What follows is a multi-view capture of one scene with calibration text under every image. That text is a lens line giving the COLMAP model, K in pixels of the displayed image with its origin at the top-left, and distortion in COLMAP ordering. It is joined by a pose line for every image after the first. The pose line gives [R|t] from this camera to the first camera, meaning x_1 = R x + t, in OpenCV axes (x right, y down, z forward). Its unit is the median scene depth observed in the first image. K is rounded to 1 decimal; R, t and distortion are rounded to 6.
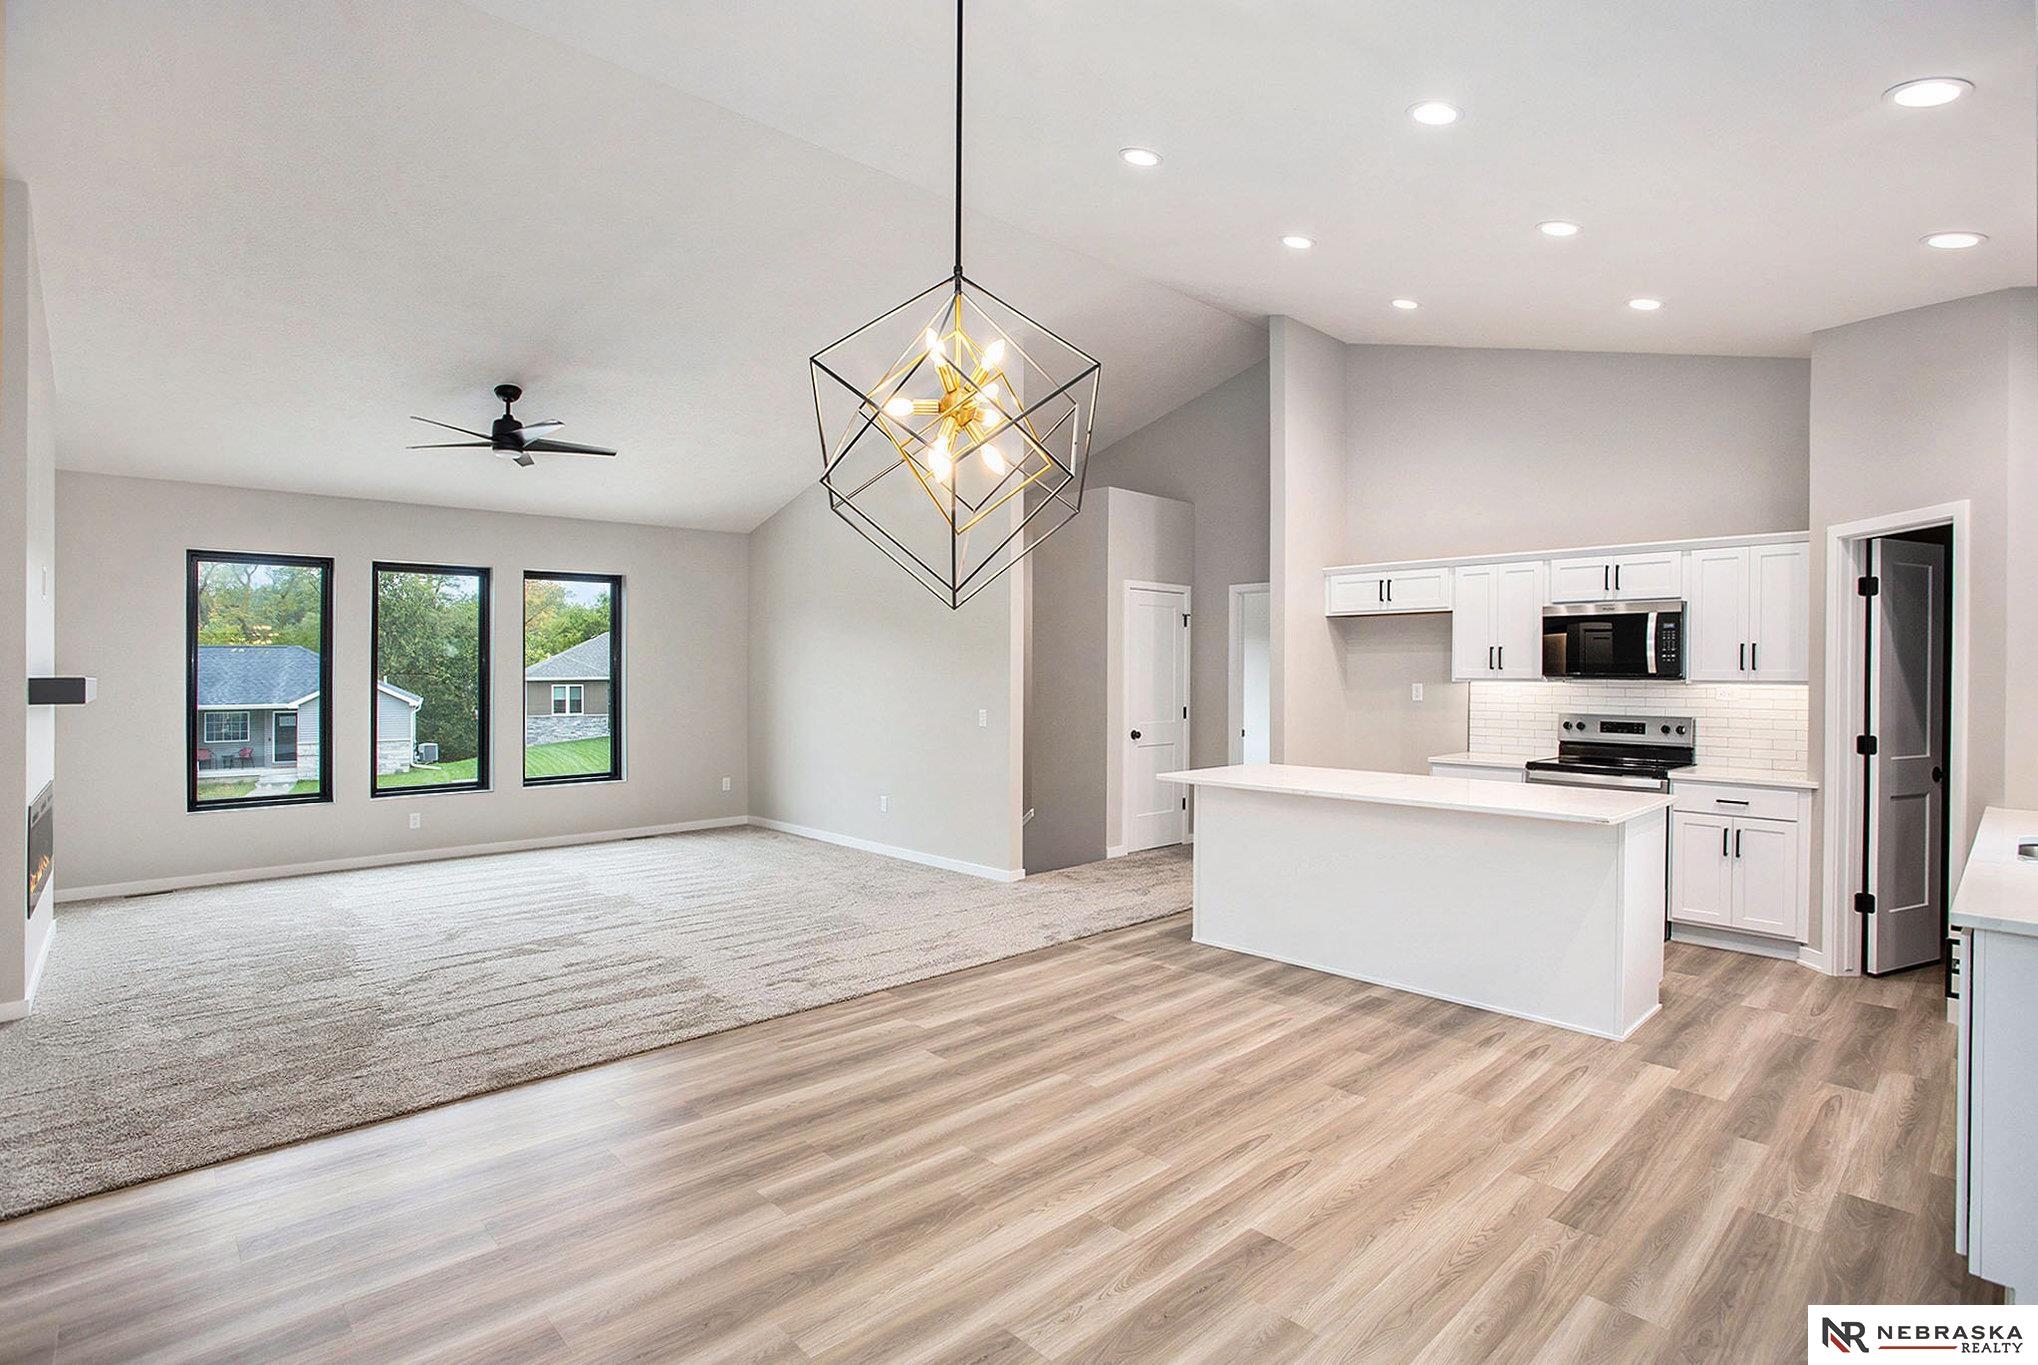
lens RADIAL K [[1004.6, 0, 1051.9], [0, 1004.6, 693.6], [0, 0, 1]] dist [-0.043335, 0.004896]
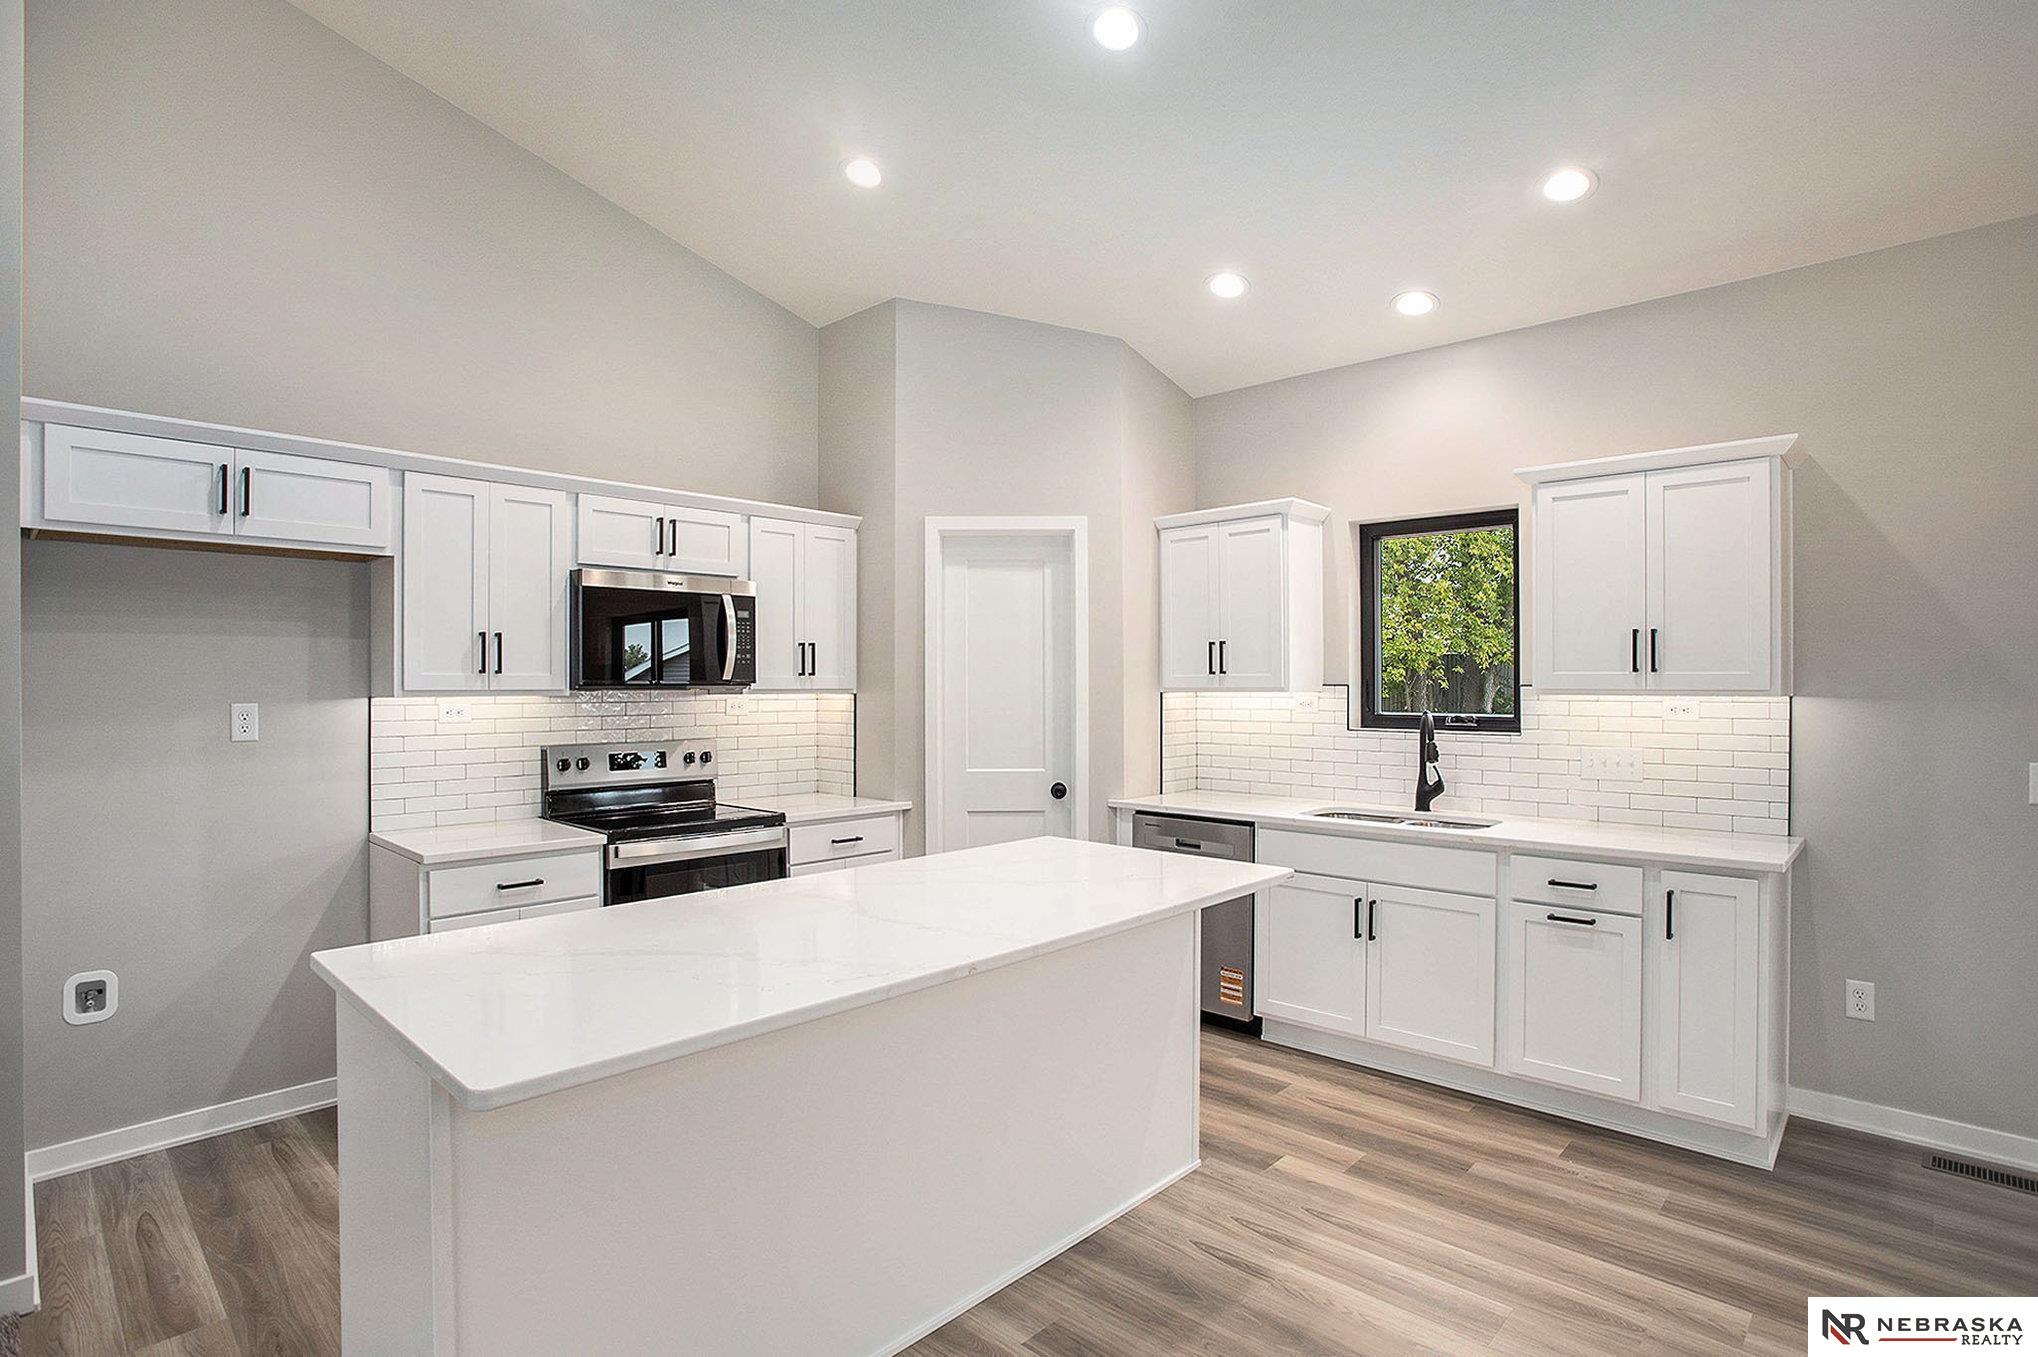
lens RADIAL K [[1004.6, 0, 1025.8], [0, 1004.6, 670.0], [0, 0, 1]] dist [-0.043335, 0.004896]
pose [[-0.034217, 0.011208, 0.999352, -0.136218], [0.024004, 0.999658, -0.010390, -0.015943], [-0.999126, 0.023633, -0.034475, 0.871967]]
